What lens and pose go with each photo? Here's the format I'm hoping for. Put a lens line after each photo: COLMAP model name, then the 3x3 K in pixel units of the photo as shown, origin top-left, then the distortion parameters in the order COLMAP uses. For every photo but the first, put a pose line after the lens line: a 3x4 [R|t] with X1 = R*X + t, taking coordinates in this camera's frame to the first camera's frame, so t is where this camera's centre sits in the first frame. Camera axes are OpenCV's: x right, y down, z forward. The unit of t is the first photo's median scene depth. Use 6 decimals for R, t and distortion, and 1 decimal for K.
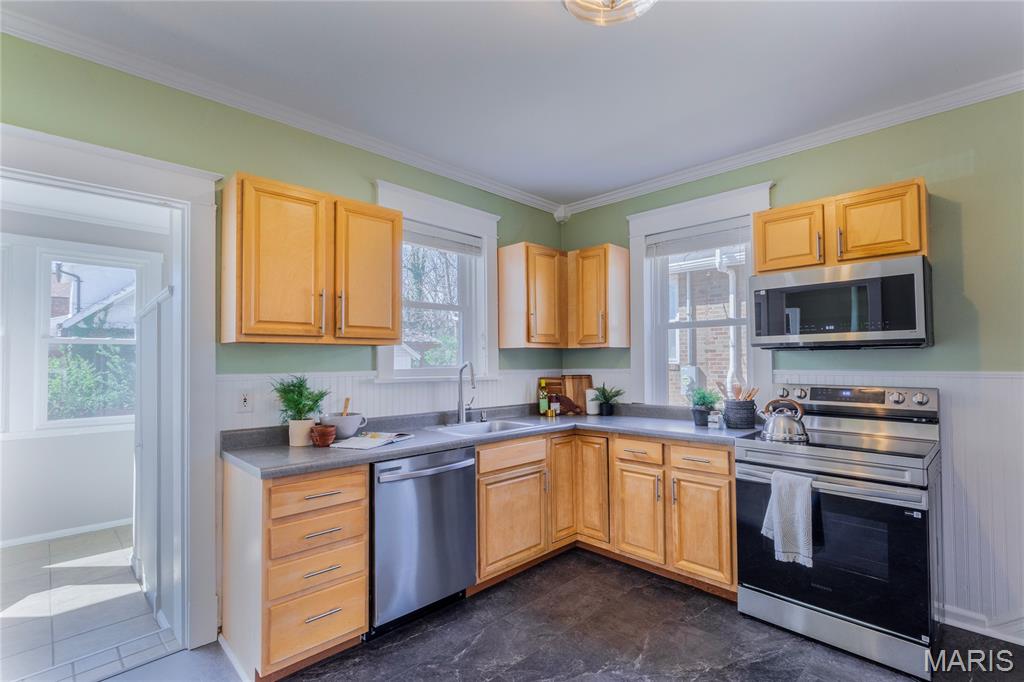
lens RADIAL K [[472.9, 0, 512.0], [0, 472.9, 341.0], [0, 0, 1]] dist [0.000542, -0.000012]
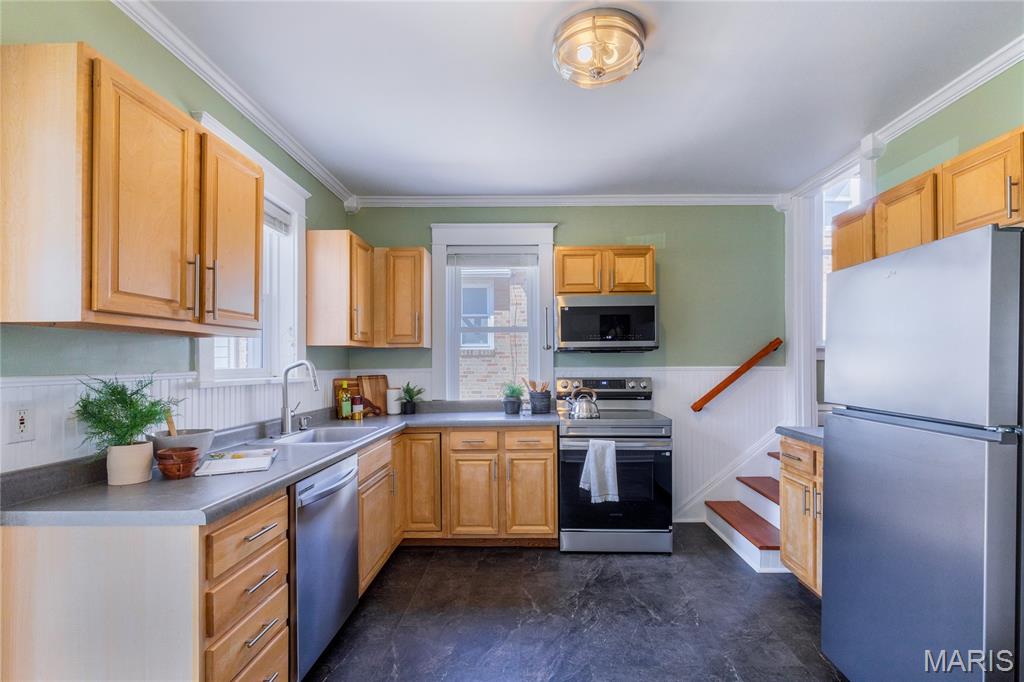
lens RADIAL K [[482.7, 0, 513.2], [0, 482.7, 348.8], [0, 0, 1]] dist [0.001941, 0.000050]
pose [[0.714851, 0.023139, 0.698894, -0.470505], [-0.028873, 0.999577, -0.003561, 0.017280], [-0.698680, -0.017634, 0.715217, 0.123588]]
